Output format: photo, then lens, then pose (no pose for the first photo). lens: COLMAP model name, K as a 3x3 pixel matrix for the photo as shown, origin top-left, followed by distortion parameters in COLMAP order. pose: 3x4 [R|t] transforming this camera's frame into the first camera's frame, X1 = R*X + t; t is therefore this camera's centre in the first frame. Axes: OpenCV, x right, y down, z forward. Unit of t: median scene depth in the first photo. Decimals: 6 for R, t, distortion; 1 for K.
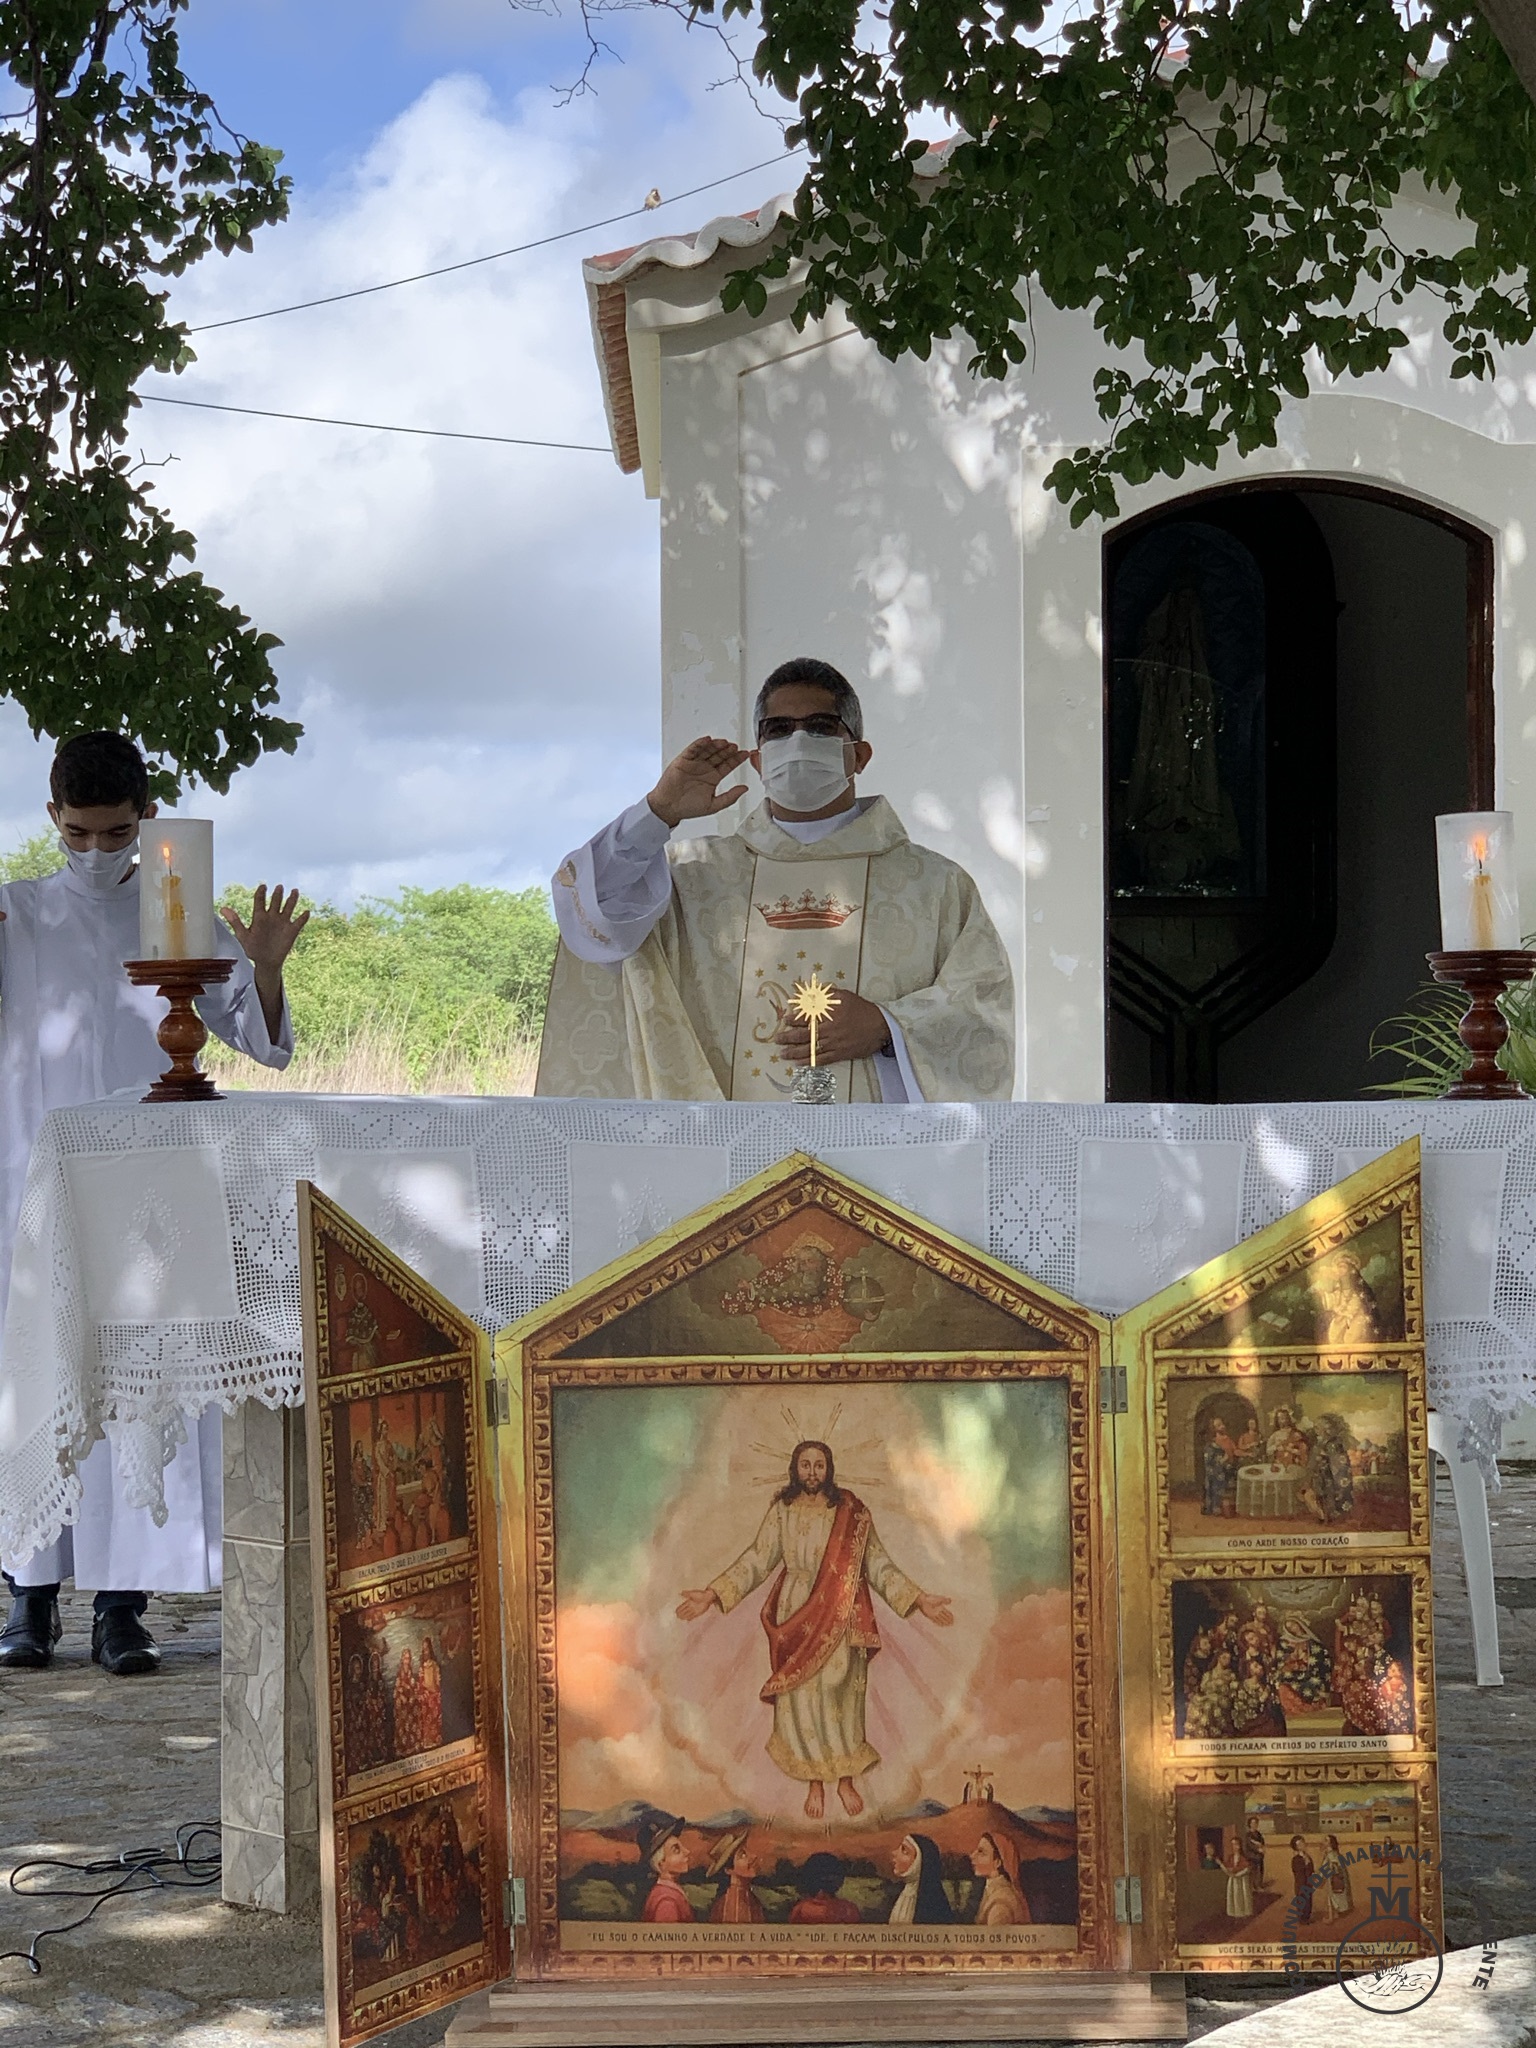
lens RADIAL K [[4208.5, 0, 777.9], [0, 4208.5, 1017.5], [0, 0, 1]] dist [-0.001678, 0.000000]
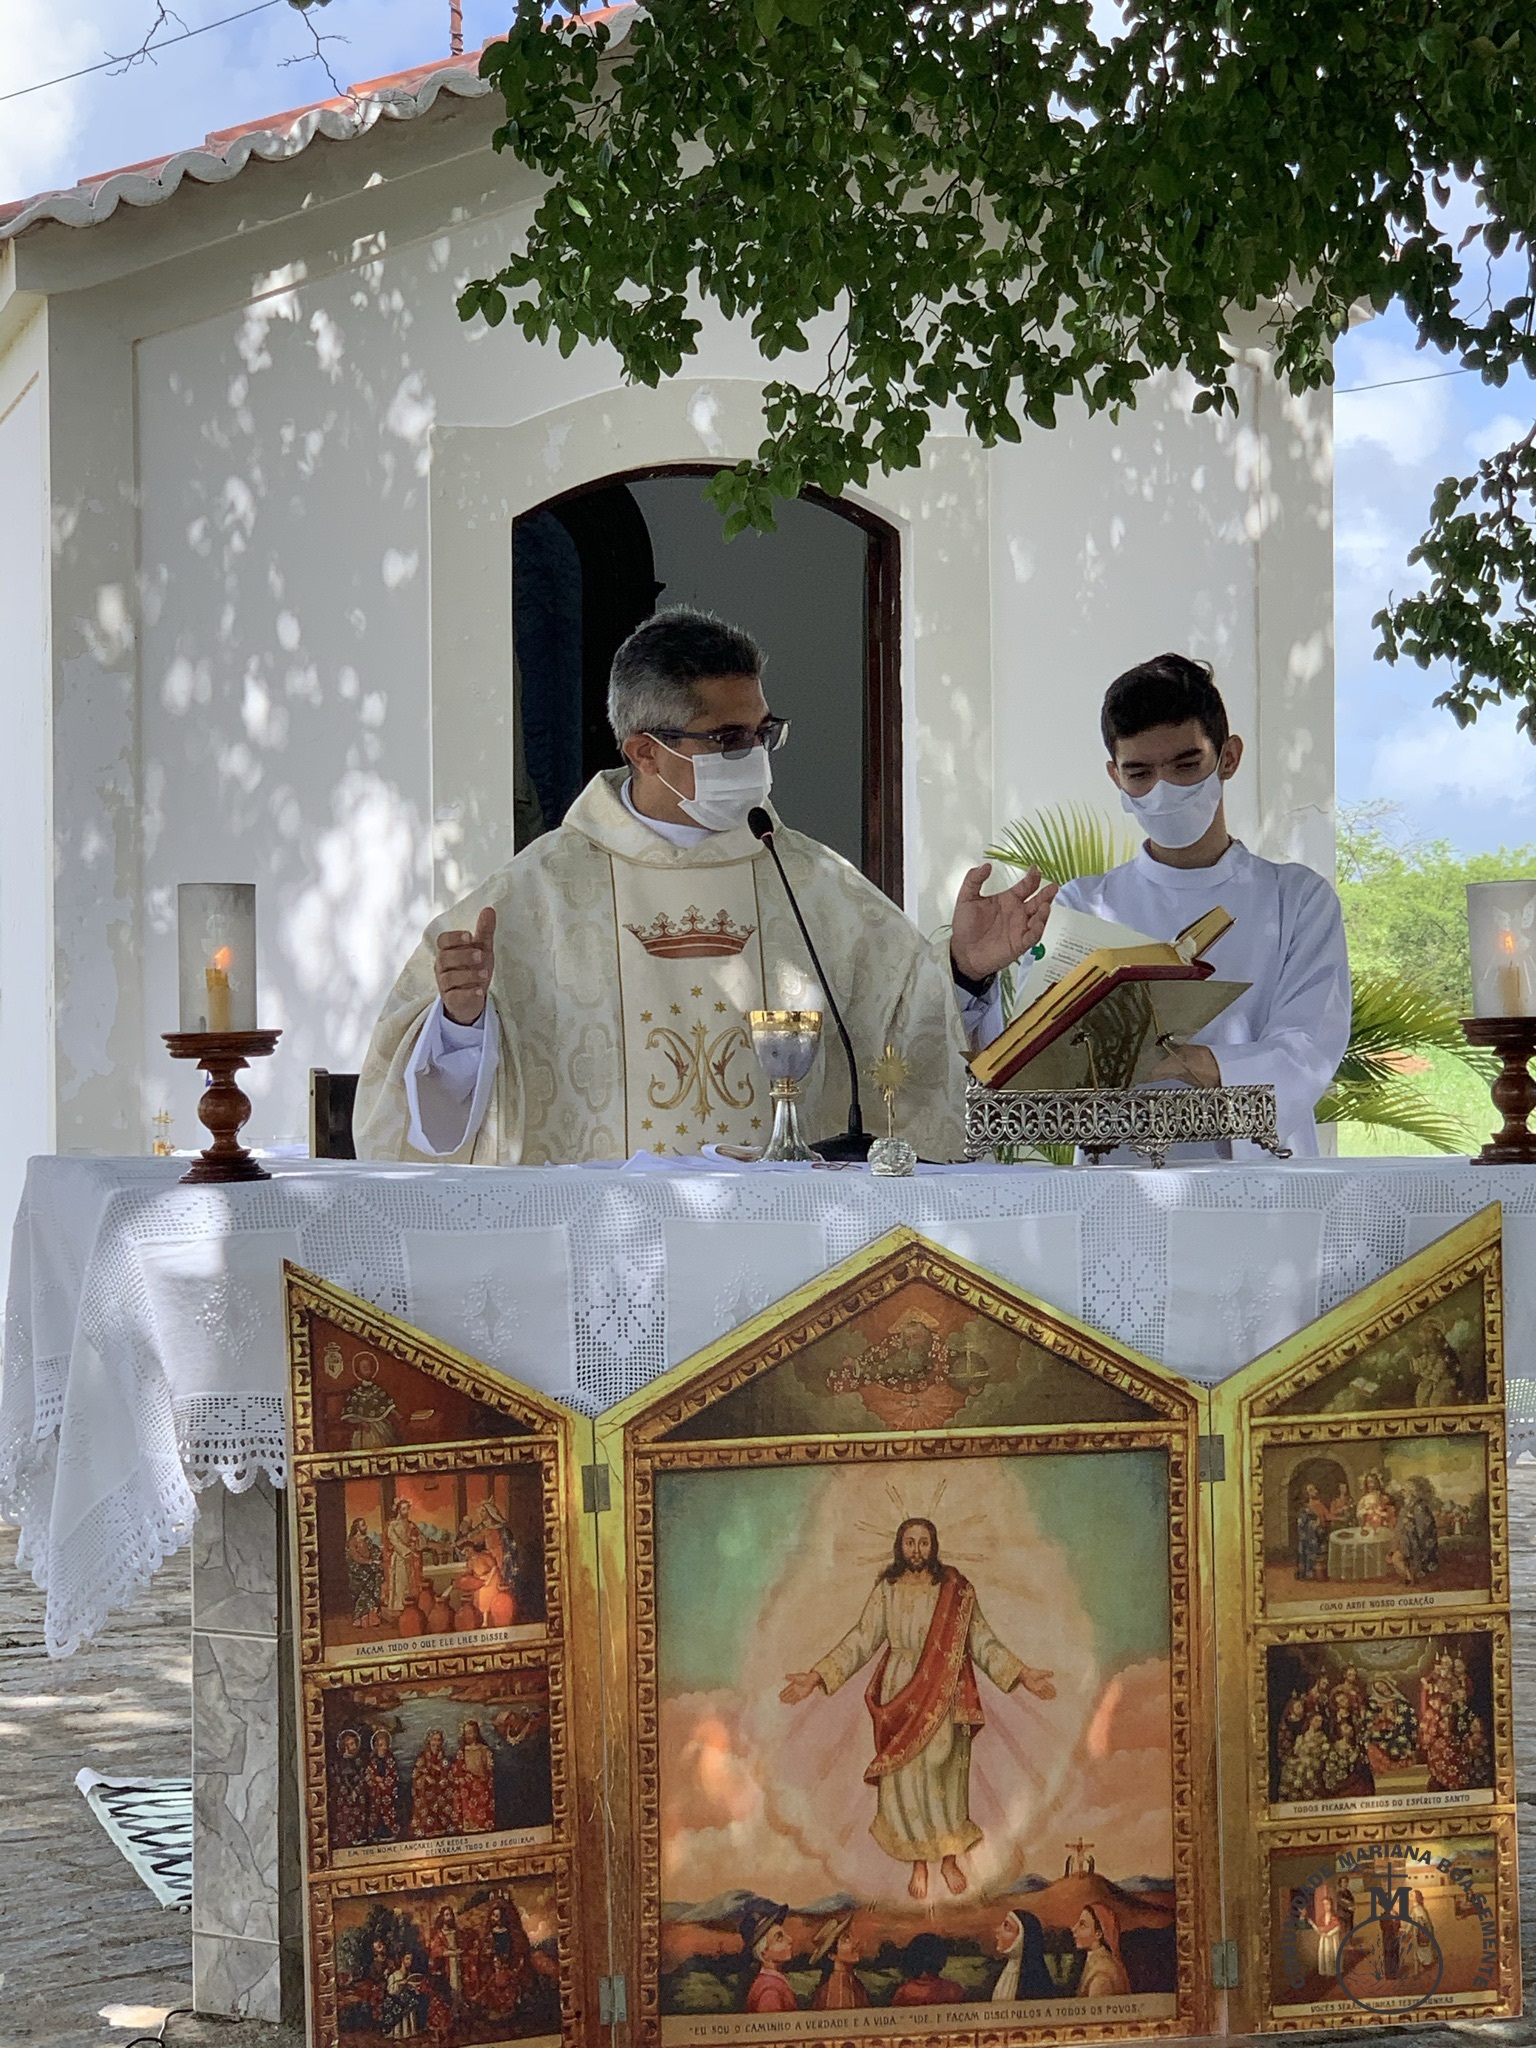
lens RADIAL K [[4457.5, 0, 758.2], [0, 4457.5, 1010.4], [0, 0, 1]] dist [0.027378, 0.000000]
pose [[0.973264, -0.005327, 0.229627, -0.268932], [0.003561, 0.999961, 0.008105, -0.027640], [-0.229661, -0.007071, 0.973245, -0.012719]]
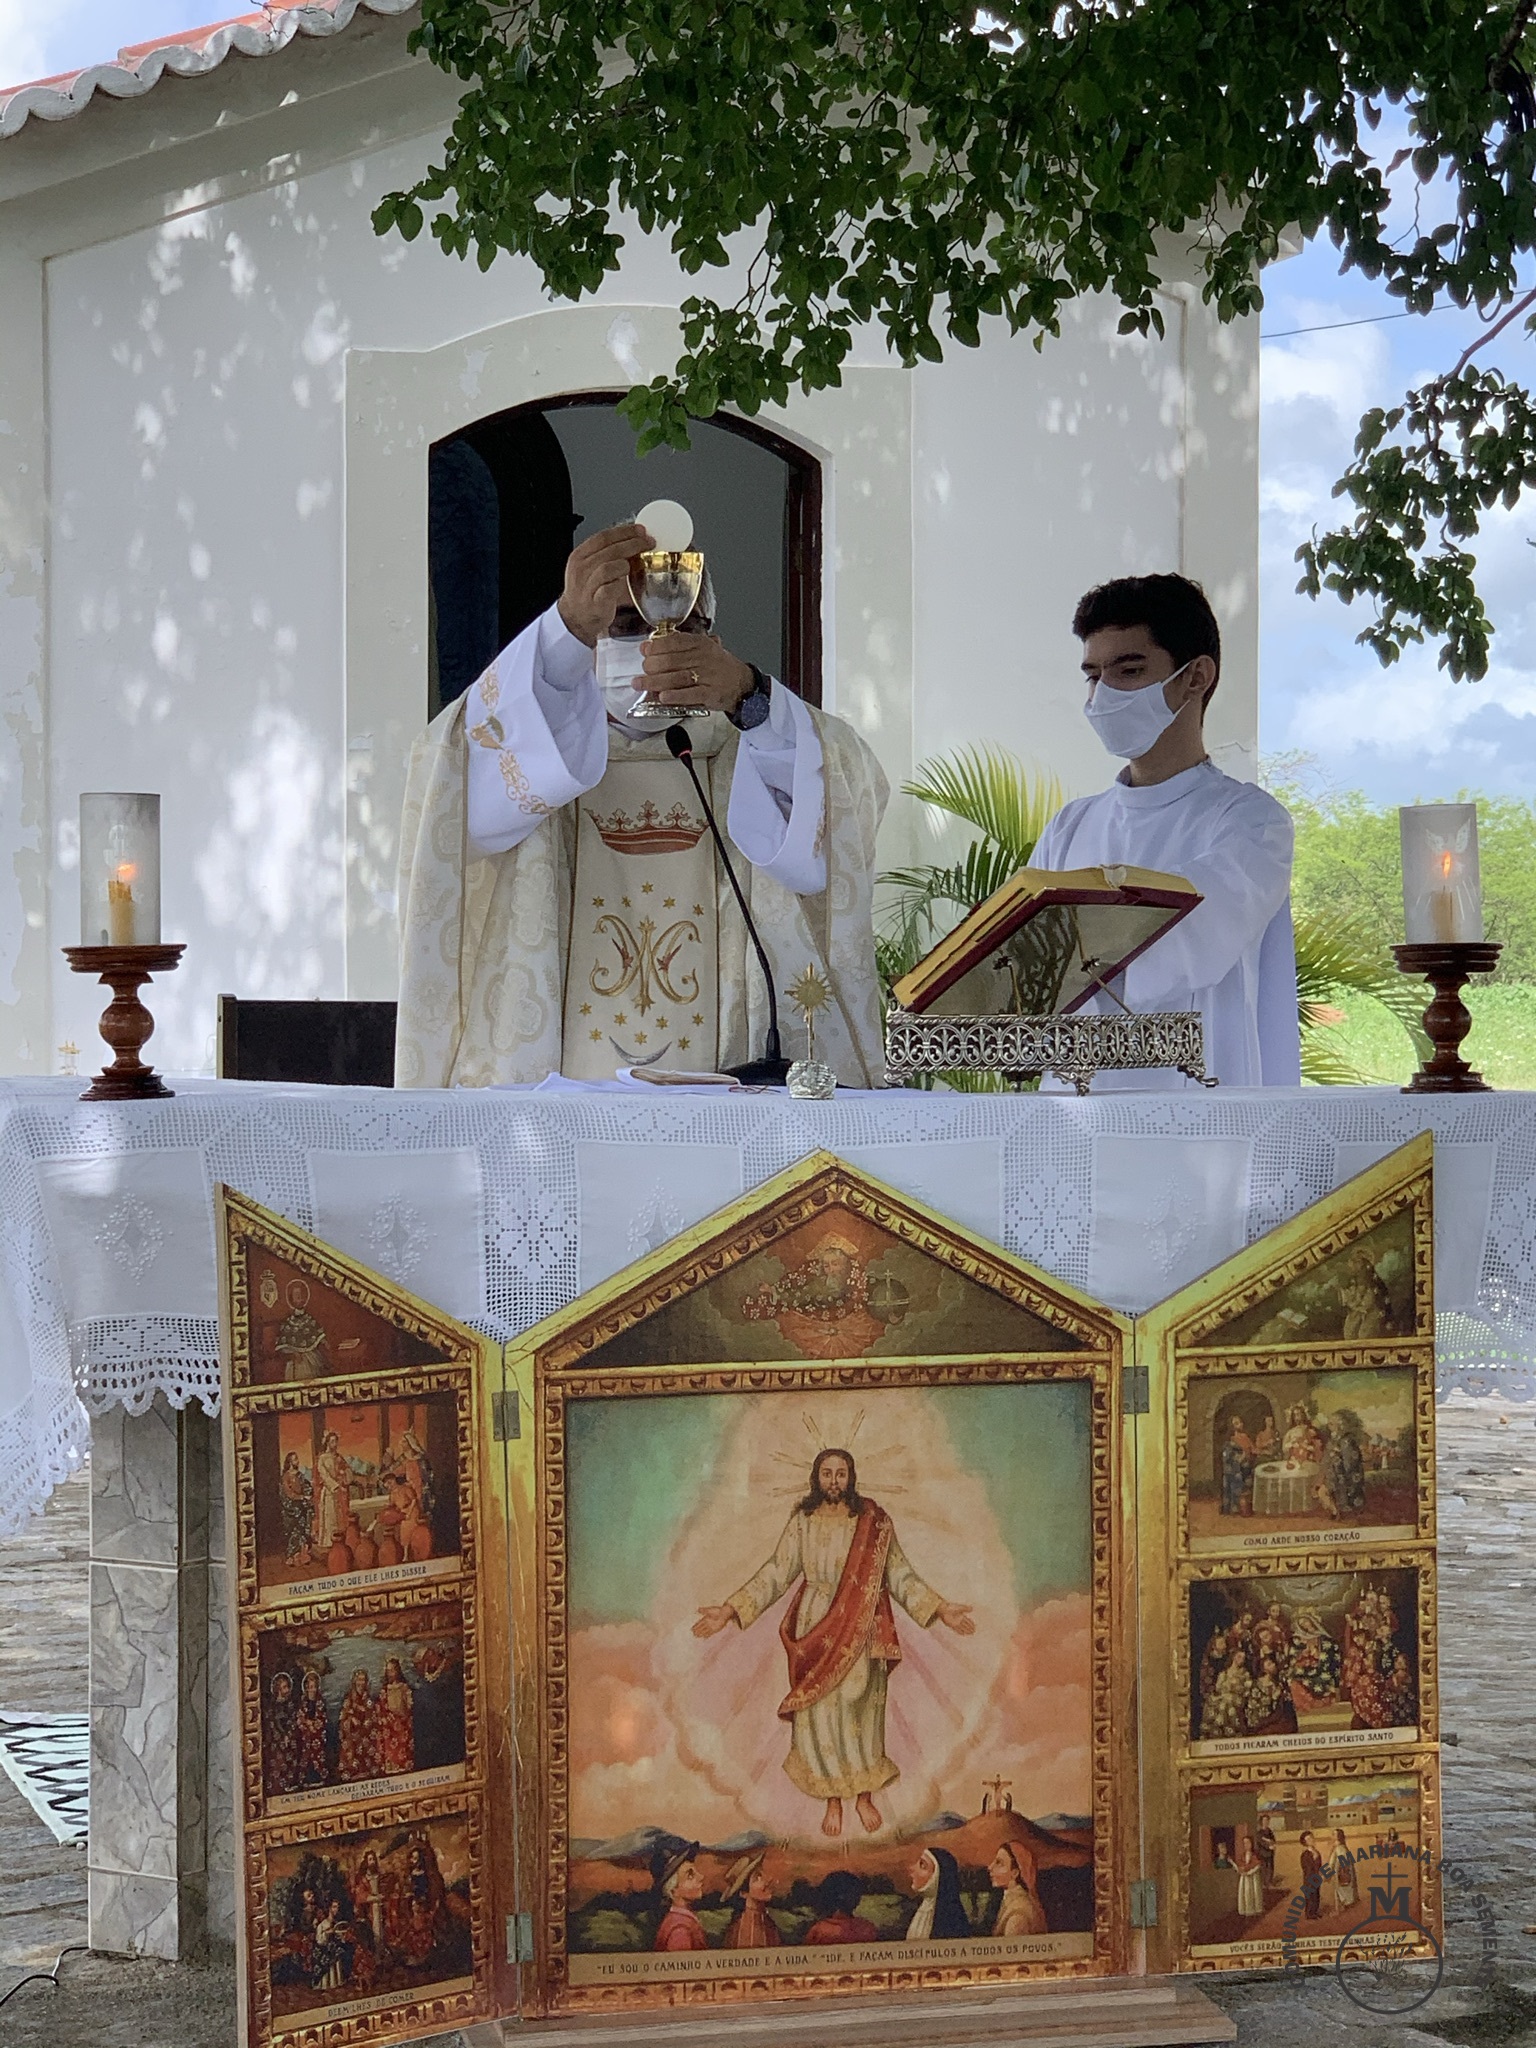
lens RADIAL K [[4457.5, 0, 775.9], [0, 4457.5, 1034.1], [0, 0, 1]] dist [0.027378, 0.000000]
pose [[0.967513, -0.001469, 0.252815, -0.264513], [-0.005167, 0.999659, 0.025579, -0.021055], [-0.252767, -0.026054, 0.967176, 0.012714]]
